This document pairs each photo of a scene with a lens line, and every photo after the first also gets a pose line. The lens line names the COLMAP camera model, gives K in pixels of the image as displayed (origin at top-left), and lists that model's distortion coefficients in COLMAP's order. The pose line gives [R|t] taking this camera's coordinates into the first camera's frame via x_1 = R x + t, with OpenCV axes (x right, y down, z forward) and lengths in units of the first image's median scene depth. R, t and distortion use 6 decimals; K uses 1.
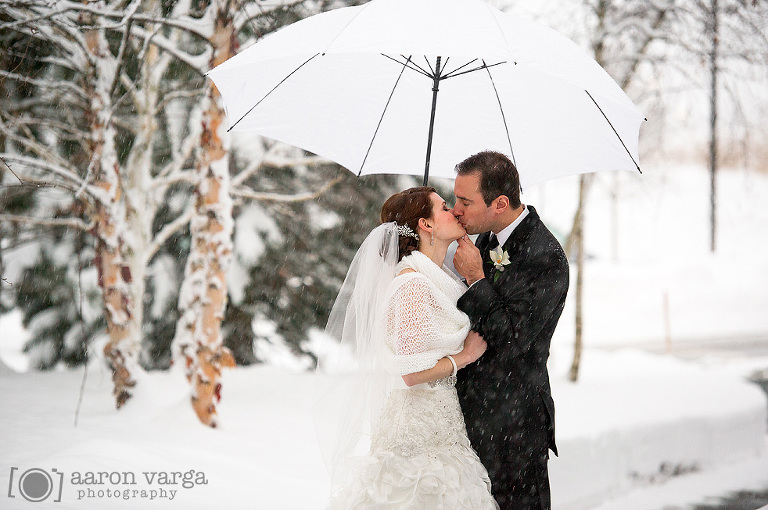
lens RADIAL K [[3290.0, 0, 382.6], [0, 3290.0, 258.1], [0, 0, 1]] dist [0.633648, 0.000000]
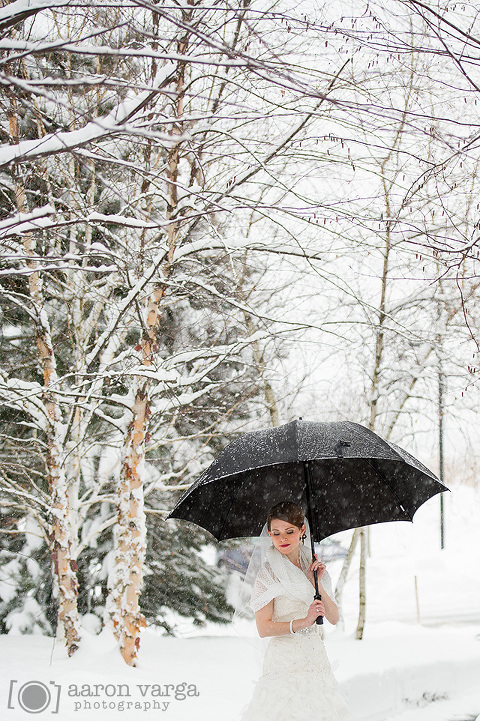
lens RADIAL K [[3530.2, 0, 240.0], [0, 3530.2, 360.0], [0, 0, 1]] dist [-0.224543, 0.000000]
pose [[0.997739, -0.011888, 0.066152, -0.106871], [0.015765, 0.998168, -0.058405, 0.006395], [-0.065337, 0.059315, 0.996099, -0.594844]]
